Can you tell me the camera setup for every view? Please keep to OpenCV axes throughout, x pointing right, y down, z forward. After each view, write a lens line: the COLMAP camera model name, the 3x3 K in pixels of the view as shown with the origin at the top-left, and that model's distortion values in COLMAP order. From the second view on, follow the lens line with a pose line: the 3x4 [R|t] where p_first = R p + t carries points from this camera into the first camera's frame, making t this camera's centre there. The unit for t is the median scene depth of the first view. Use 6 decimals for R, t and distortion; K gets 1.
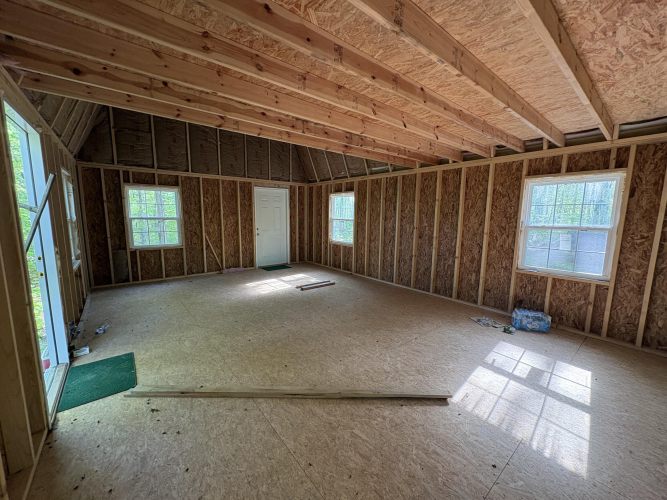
lens RADIAL K [[264.2, 0, 336.5], [0, 264.2, 251.8], [0, 0, 1]] dist [0.000398, 0.000159]
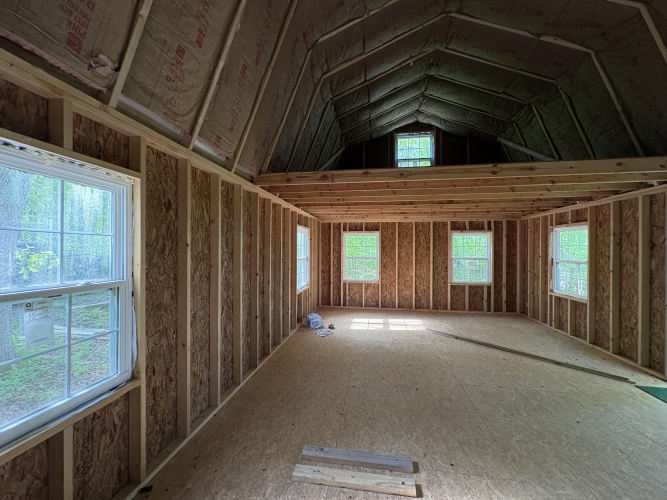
lens RADIAL K [[264.2, 0, 334.1], [0, 264.2, 250.3], [0, 0, 1]] dist [0.000398, 0.000159]
pose [[-0.660363, -0.017334, 0.750747, -0.381726], [0.094684, 0.989833, 0.106139, -0.234799], [-0.744954, 0.141174, -0.652008, 1.493326]]
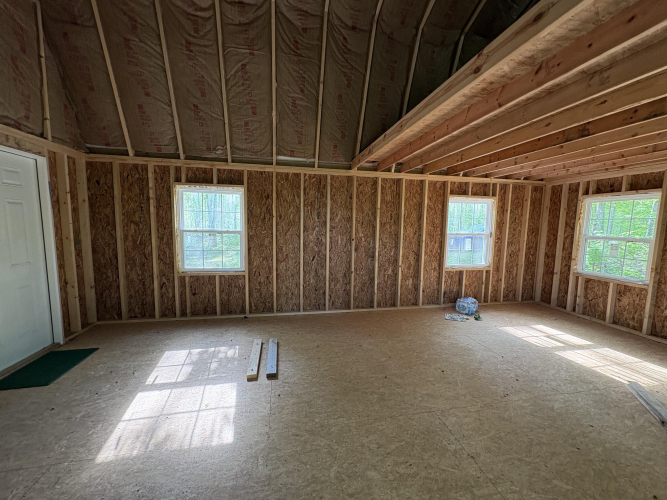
lens RADIAL K [[264.2, 0, 333.8], [0, 264.2, 250.3], [0, 0, 1]] dist [0.000398, 0.000159]
pose [[0.472081, -0.093671, 0.876564, -0.567630], [0.112762, 0.992587, 0.045340, -0.118165], [-0.874314, 0.077439, 0.479144, 0.755795]]
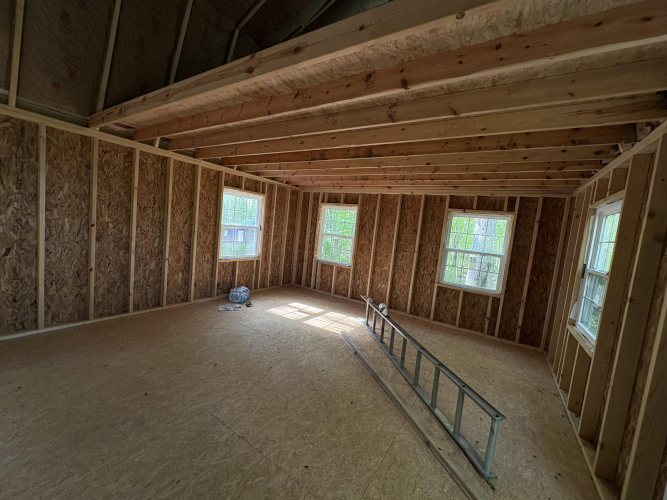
lens RADIAL K [[264.2, 0, 333.3], [0, 264.2, 249.8], [0, 0, 1]] dist [0.000398, 0.000159]
pose [[-0.303146, -0.124981, 0.944713, -0.557508], [0.027299, 0.989816, 0.139708, -0.121248], [-0.952553, 0.068142, -0.296647, 0.754586]]
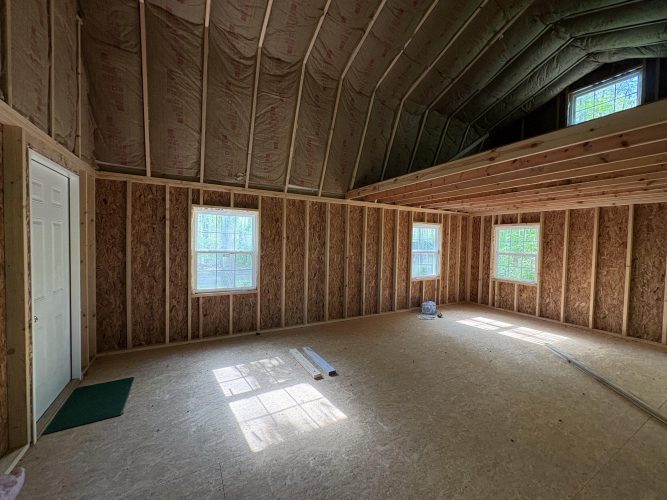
lens RADIAL K [[264.2, 0, 333.9], [0, 264.2, 250.4], [0, 0, 1]] dist [0.000398, 0.000159]
pose [[0.180798, -0.039793, 0.982715, -0.815858], [0.121029, 0.992487, 0.017923, -0.165007], [-0.976045, 0.115696, 0.184256, 1.004276]]
